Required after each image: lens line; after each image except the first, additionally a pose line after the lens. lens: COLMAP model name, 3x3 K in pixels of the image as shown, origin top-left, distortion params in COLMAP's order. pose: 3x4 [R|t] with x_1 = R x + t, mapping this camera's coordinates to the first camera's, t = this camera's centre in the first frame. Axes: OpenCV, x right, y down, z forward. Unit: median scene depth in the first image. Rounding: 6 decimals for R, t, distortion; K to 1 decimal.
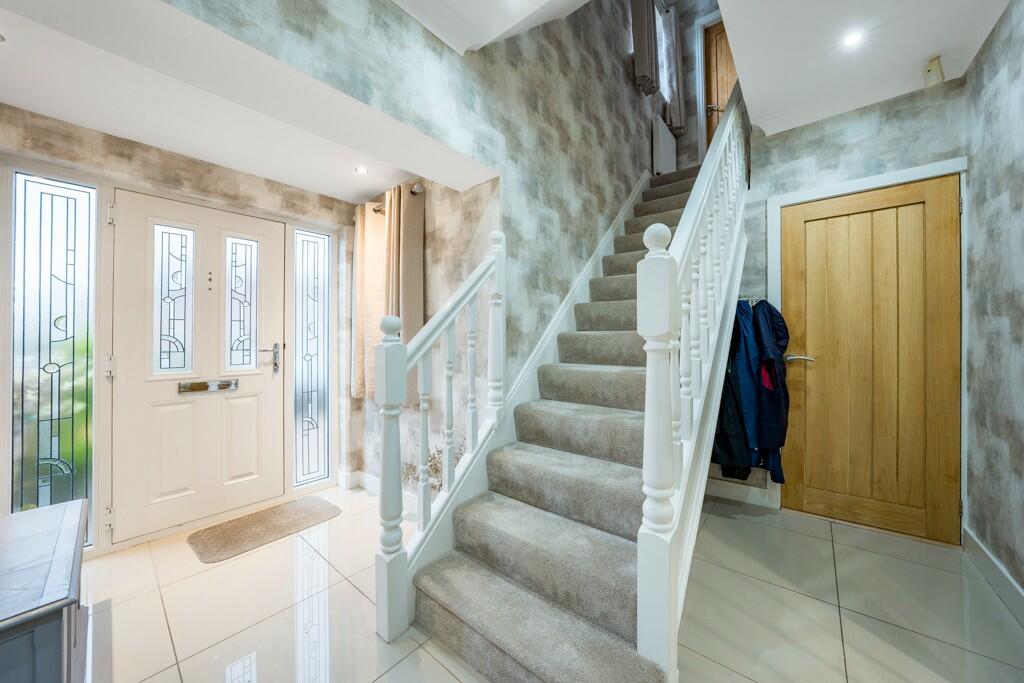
lens RADIAL K [[351.1, 0, 521.5], [0, 351.1, 347.4], [0, 0, 1]] dist [-0.007383, 0.000834]
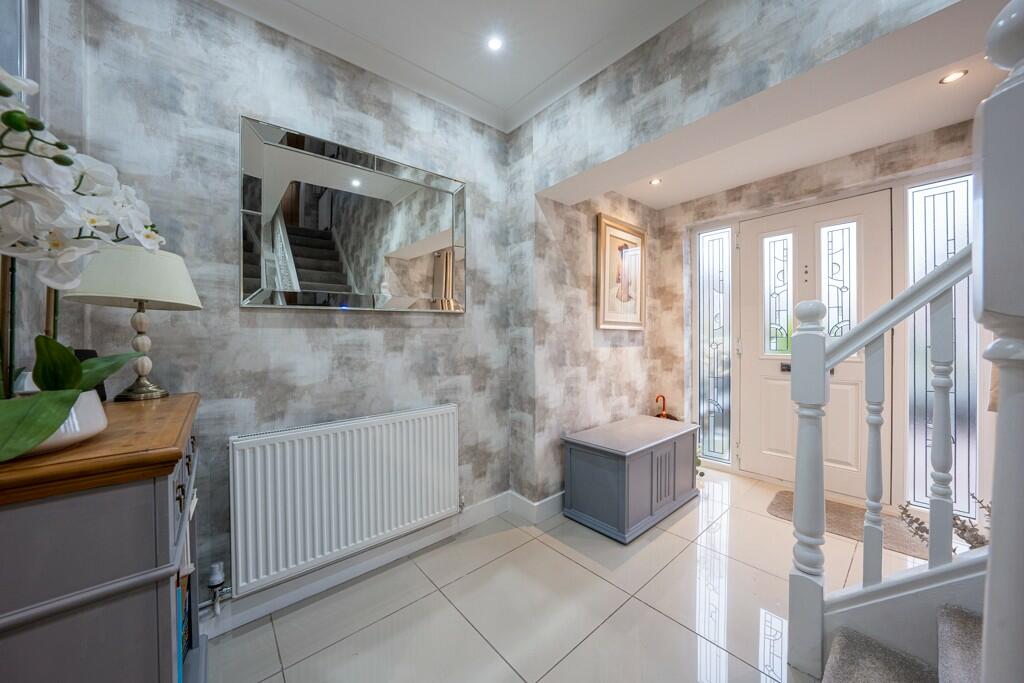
lens RADIAL K [[351.1, 0, 518.5], [0, 351.1, 335.6], [0, 0, 1]] dist [-0.007383, 0.000834]
pose [[-0.128903, 0.007384, -0.991630, 0.343659], [-0.005123, 0.999954, 0.008111, 0.003048], [0.991644, 0.006125, -0.128860, 0.252972]]
